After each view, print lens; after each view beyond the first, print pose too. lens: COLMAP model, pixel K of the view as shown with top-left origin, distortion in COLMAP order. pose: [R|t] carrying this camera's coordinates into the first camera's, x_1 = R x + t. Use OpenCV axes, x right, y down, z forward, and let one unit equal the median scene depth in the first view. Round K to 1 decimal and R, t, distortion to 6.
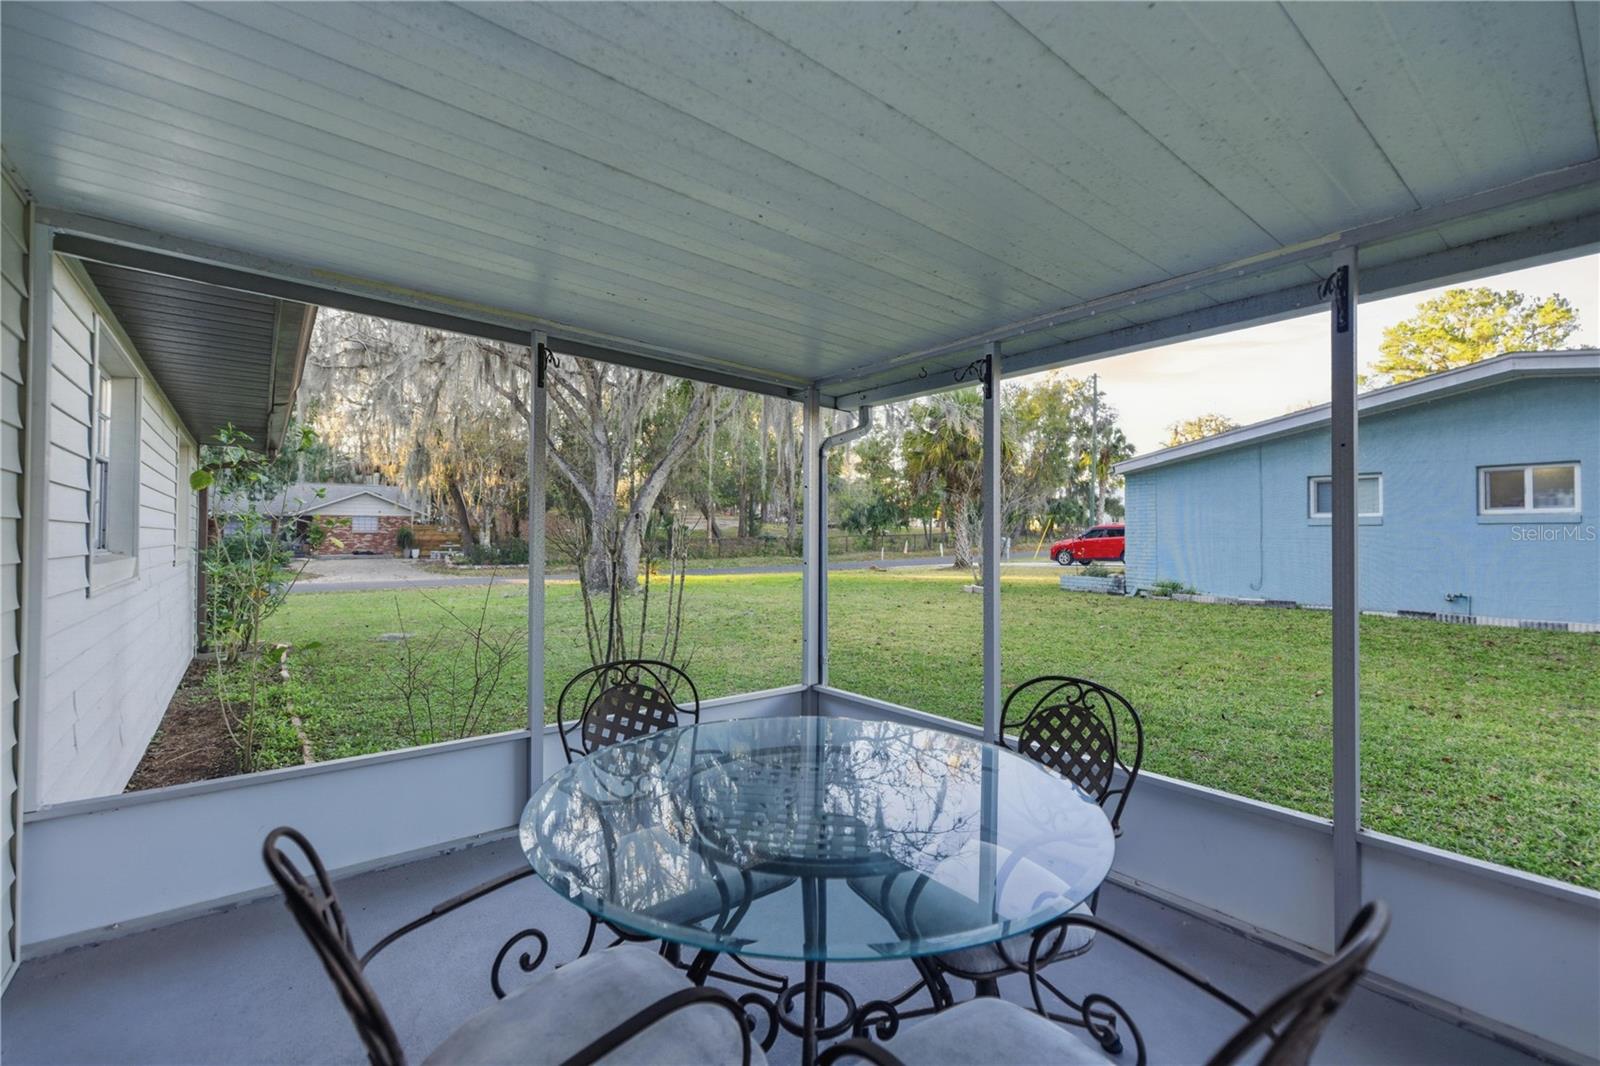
lens RADIAL K [[675.1, 0, 796.9], [0, 675.1, 529.0], [0, 0, 1]] dist [0.006444, -0.001486]
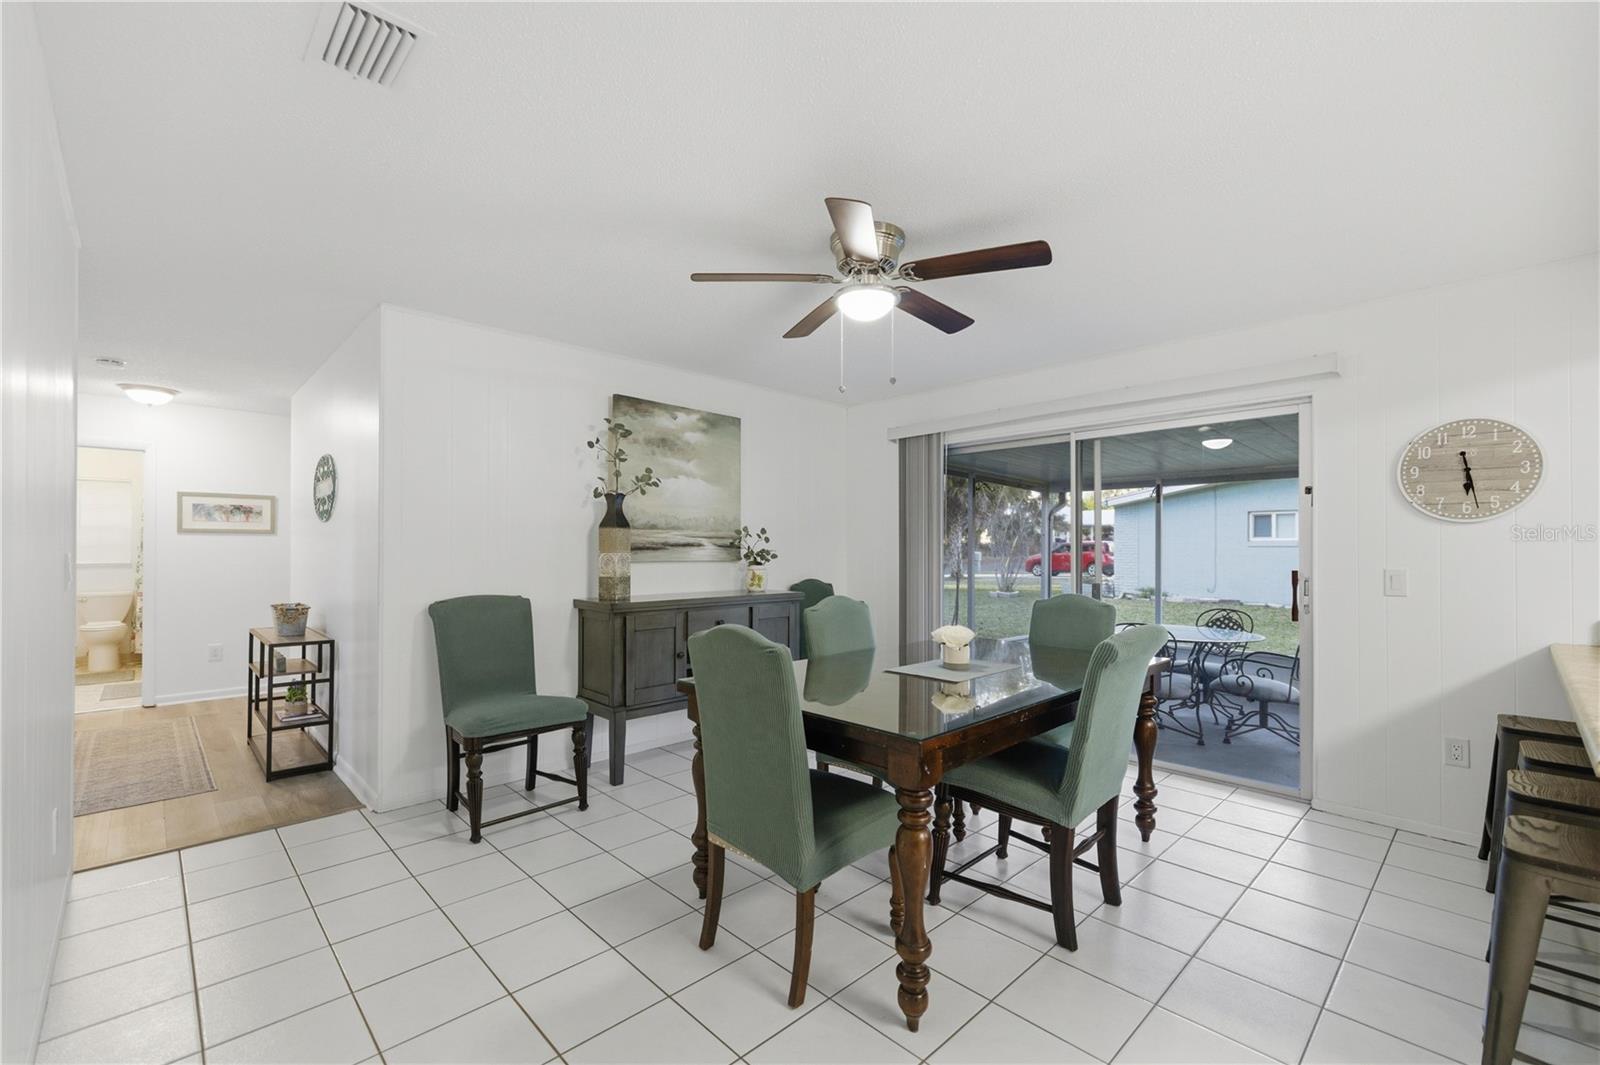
lens RADIAL K [[675.1, 0, 793.3], [0, 675.1, 539.5], [0, 0, 1]] dist [0.006444, -0.001486]
pose [[0.996529, 0.002490, 0.083213, -0.279065], [-0.002268, 0.999994, -0.002760, -0.012270], [-0.083219, 0.002562, 0.996528, -0.295063]]
